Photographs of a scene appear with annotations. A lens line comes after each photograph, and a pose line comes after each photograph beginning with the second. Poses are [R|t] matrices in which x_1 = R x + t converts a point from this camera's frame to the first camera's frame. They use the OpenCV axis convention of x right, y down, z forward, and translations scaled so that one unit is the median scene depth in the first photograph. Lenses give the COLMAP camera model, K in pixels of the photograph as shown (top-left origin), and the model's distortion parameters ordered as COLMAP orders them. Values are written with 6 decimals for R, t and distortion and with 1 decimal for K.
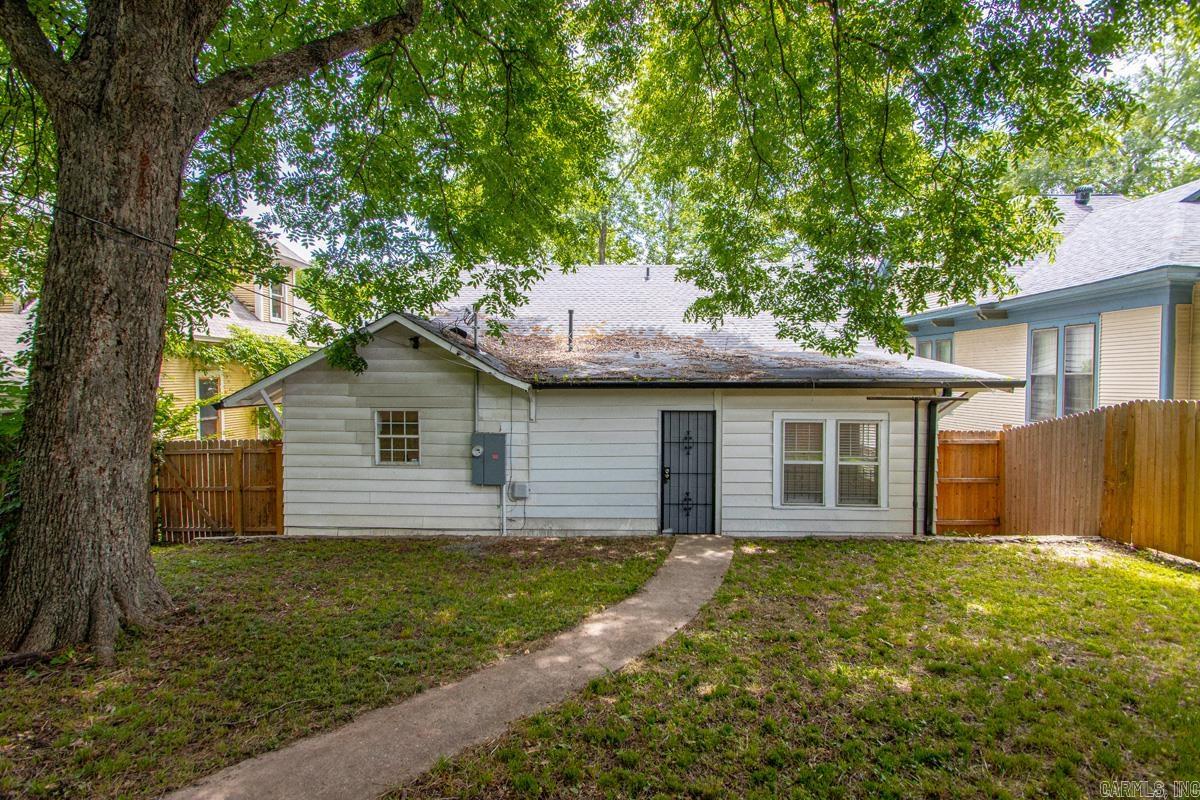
lens RADIAL K [[576.4, 0, 579.3], [0, 576.4, 395.1], [0, 0, 1]] dist [0.013866, -0.015778]
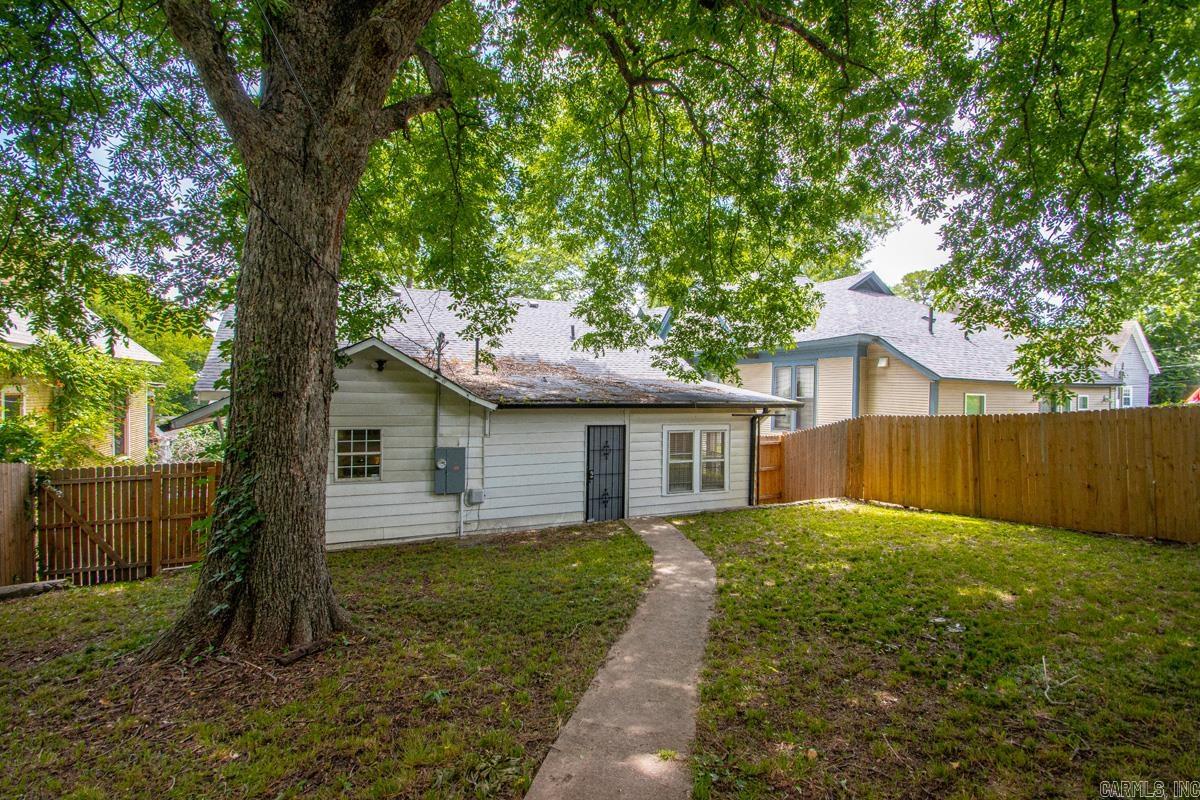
lens RADIAL K [[576.4, 0, 591.4], [0, 576.4, 403.9], [0, 0, 1]] dist [0.013866, -0.015778]
pose [[0.889683, 0.003310, 0.456566, -0.442002], [0.000947, 0.999958, -0.009094, -0.008834], [-0.456577, 0.008523, 0.889643, -0.133678]]
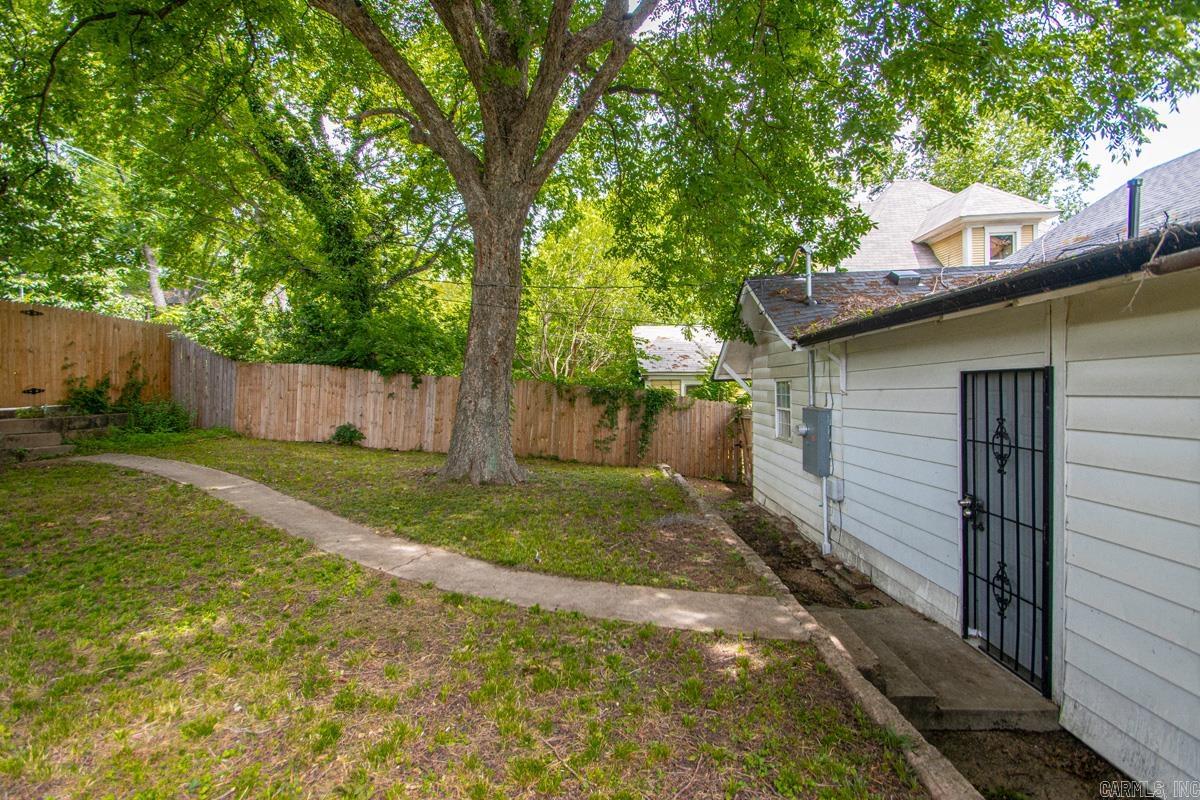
lens RADIAL K [[576.4, 0, 609.8], [0, 576.4, 398.6], [0, 0, 1]] dist [0.013866, -0.015778]
pose [[0.012360, 0.012855, -0.999841, 0.633757], [-0.001498, 0.999916, 0.012837, 0.045125], [0.999922, 0.001339, 0.012378, 0.734983]]
